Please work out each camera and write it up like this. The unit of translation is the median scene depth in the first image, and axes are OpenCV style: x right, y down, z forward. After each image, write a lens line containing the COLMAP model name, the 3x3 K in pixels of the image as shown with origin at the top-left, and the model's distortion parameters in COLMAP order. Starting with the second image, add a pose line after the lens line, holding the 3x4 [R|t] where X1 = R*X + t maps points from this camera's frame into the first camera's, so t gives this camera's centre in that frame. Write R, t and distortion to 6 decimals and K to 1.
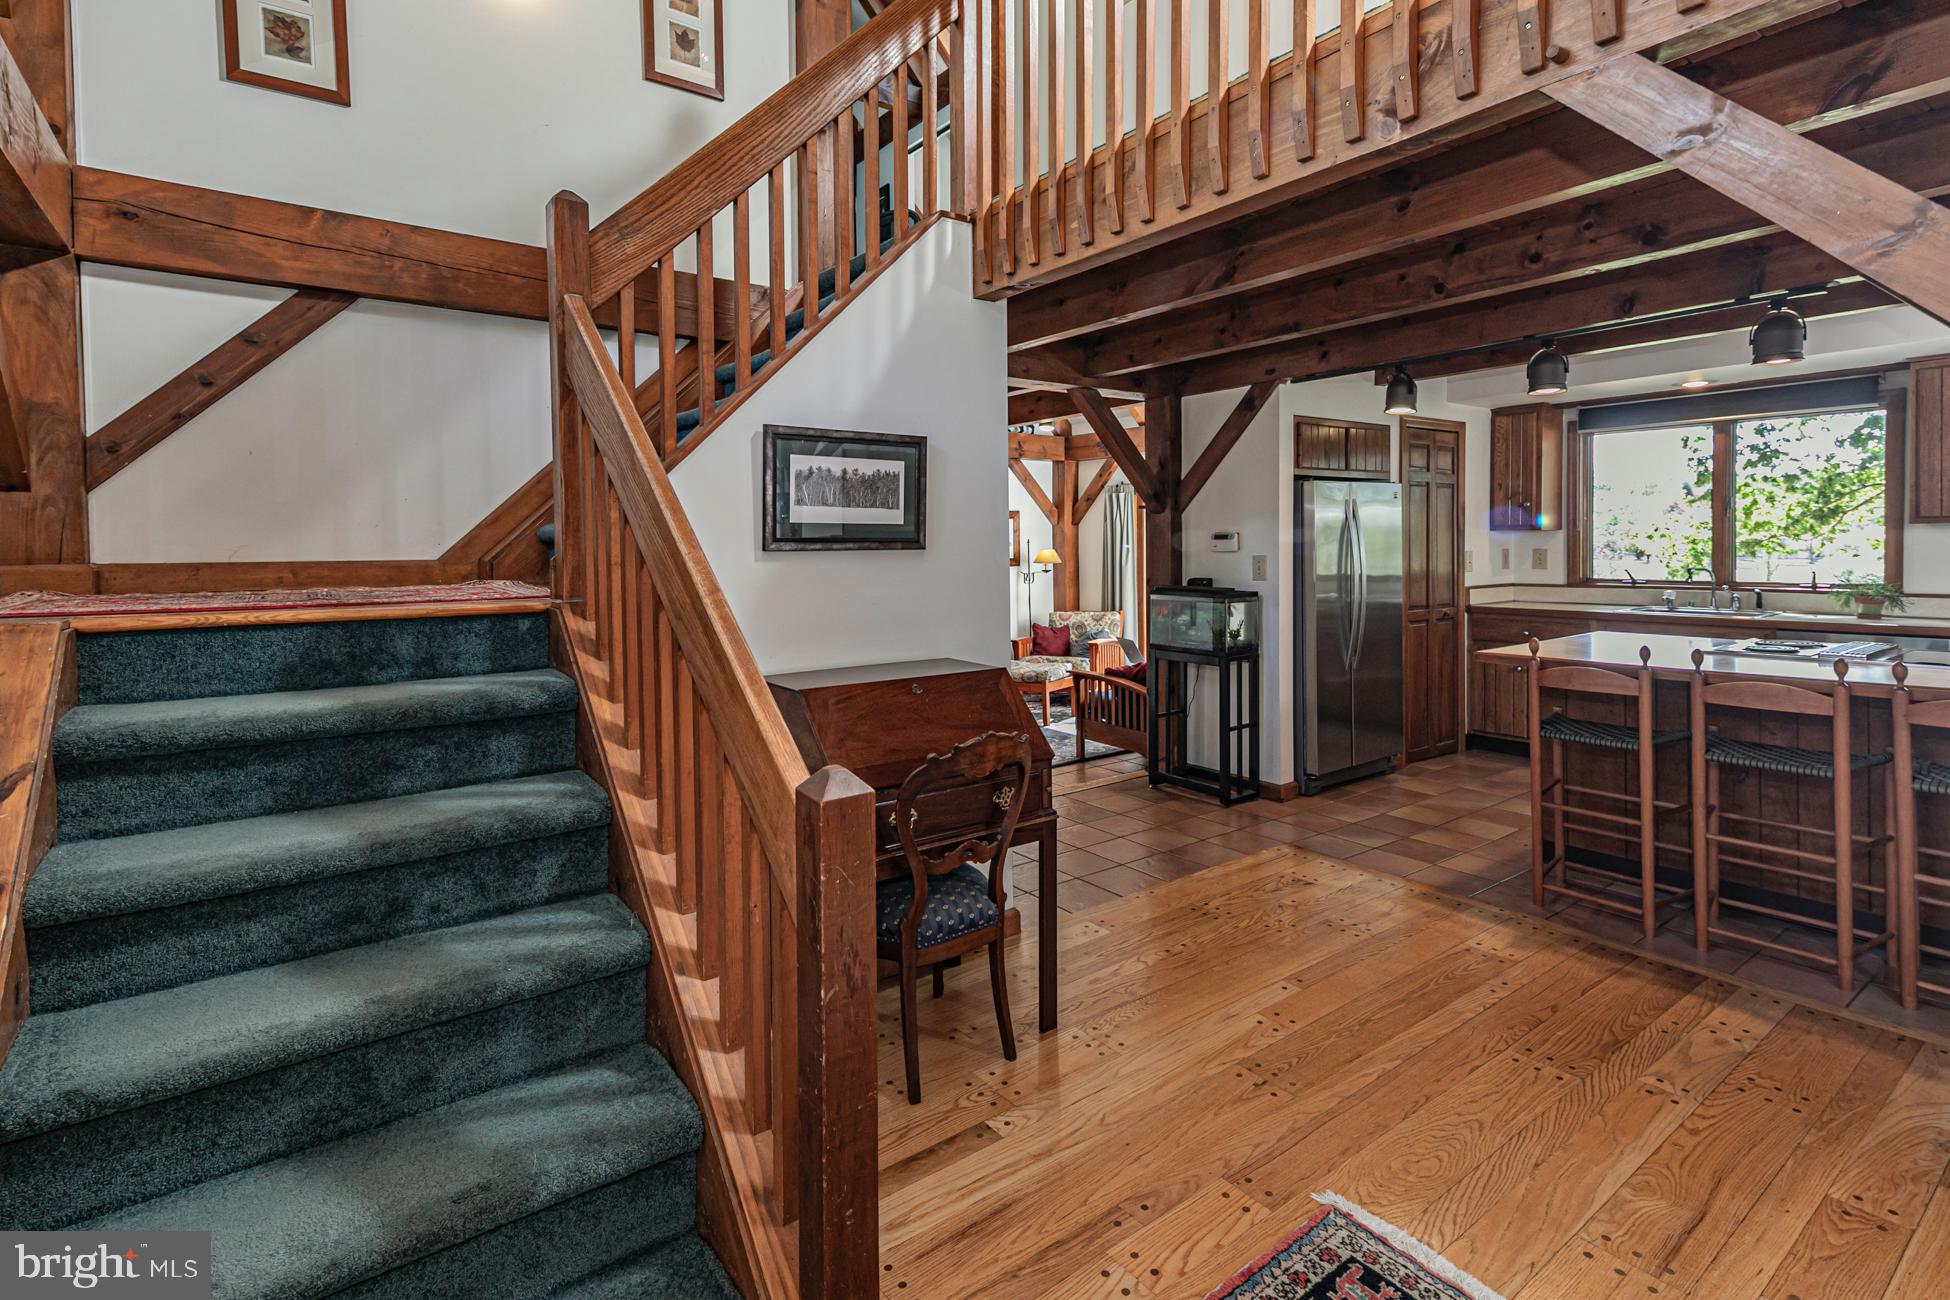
lens RADIAL K [[949.7, 0, 970.5], [0, 949.7, 552.2], [0, 0, 1]] dist [0.020047, 0.000304]
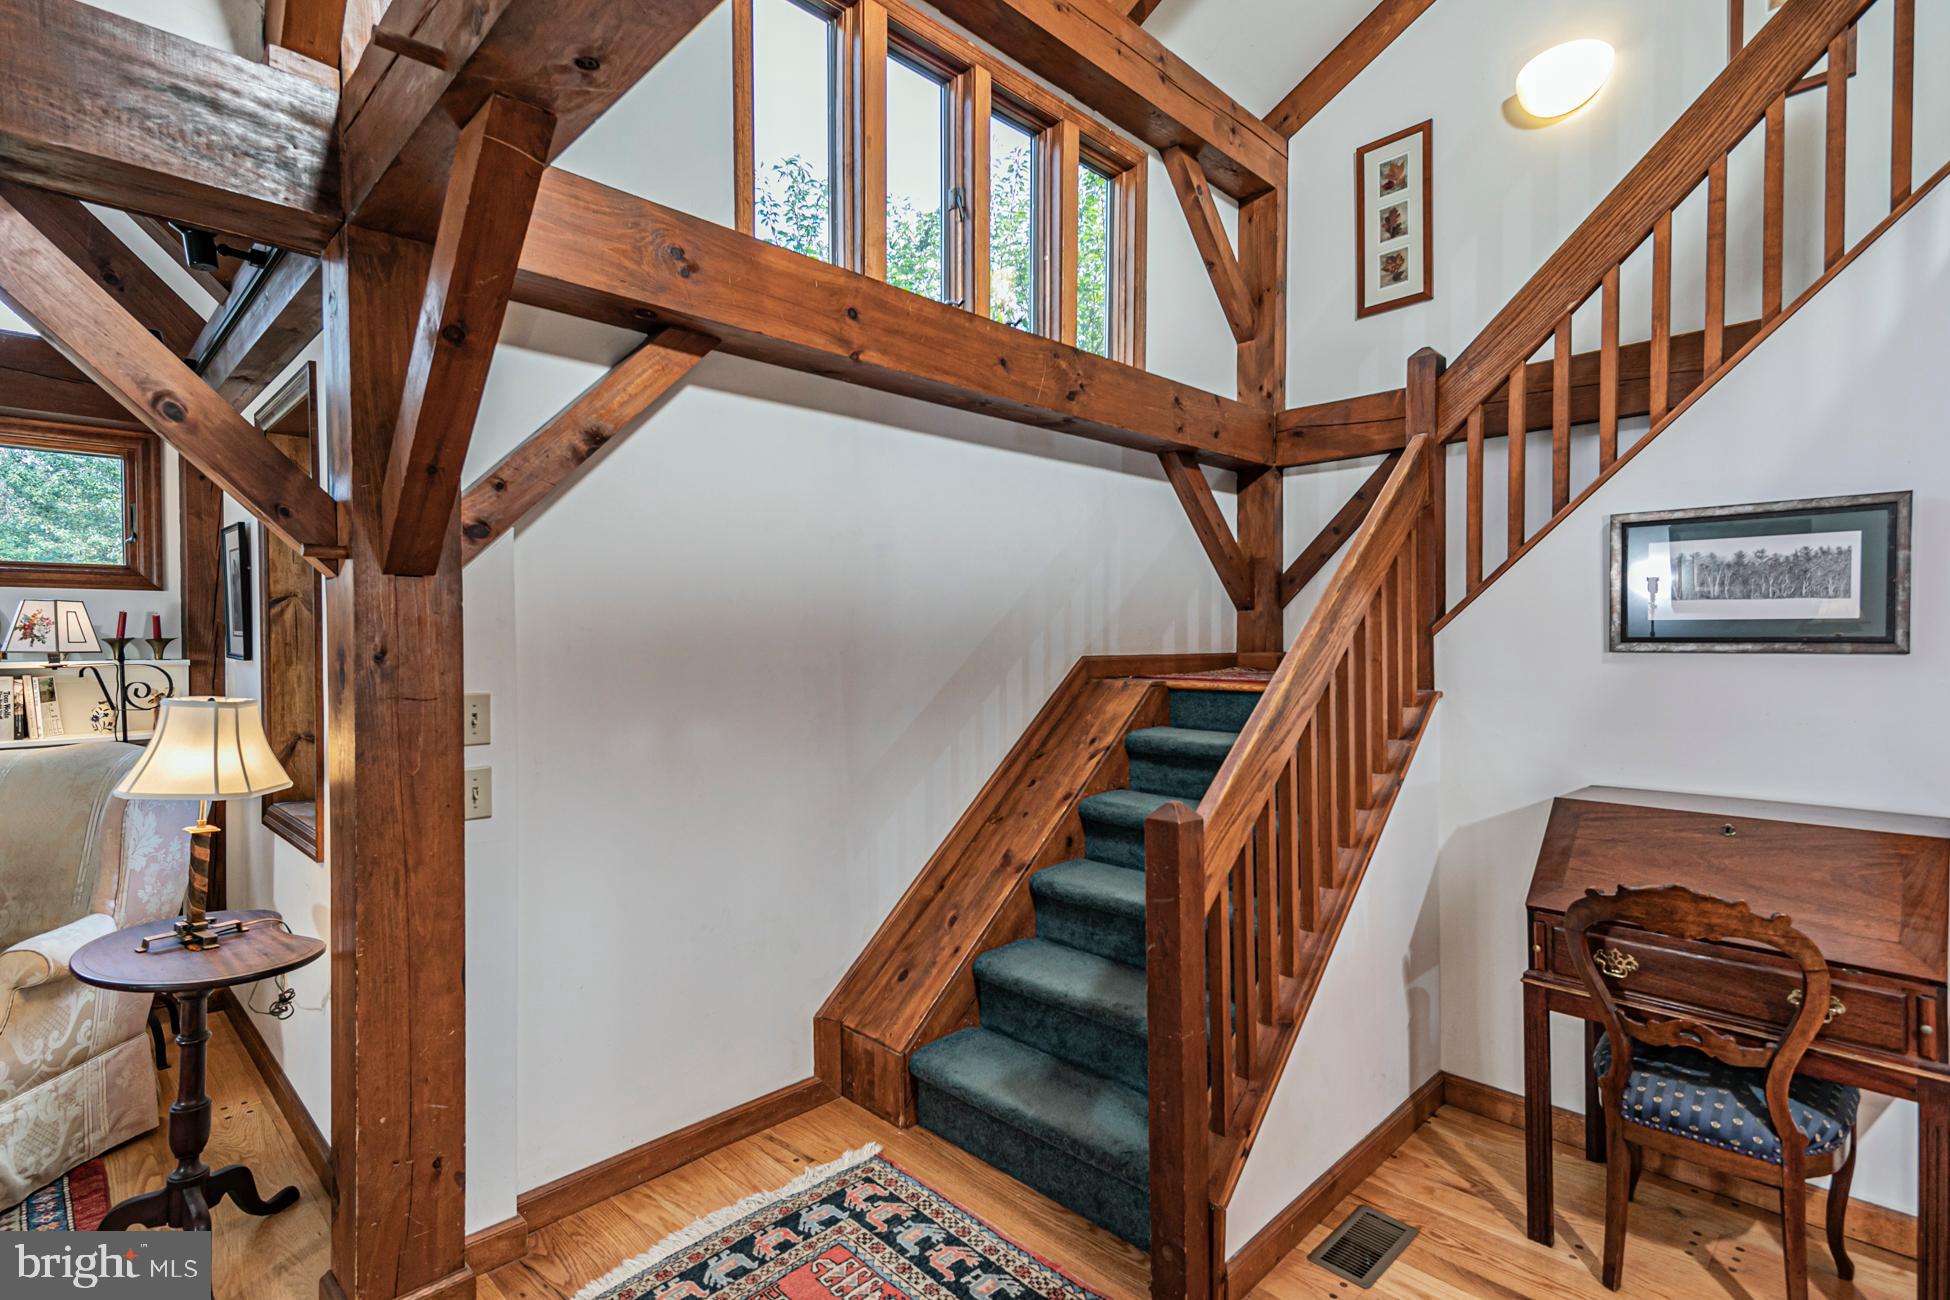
lens RADIAL K [[945.0, 0, 975.0], [0, 945.0, 650.0], [0, 0, 1]] dist [0.034047, -0.007912]
pose [[0.150608, 0.015930, -0.988465, 0.590739], [-0.007768, 0.999858, 0.014930, -0.011332], [0.988563, 0.005430, 0.150711, 0.232421]]
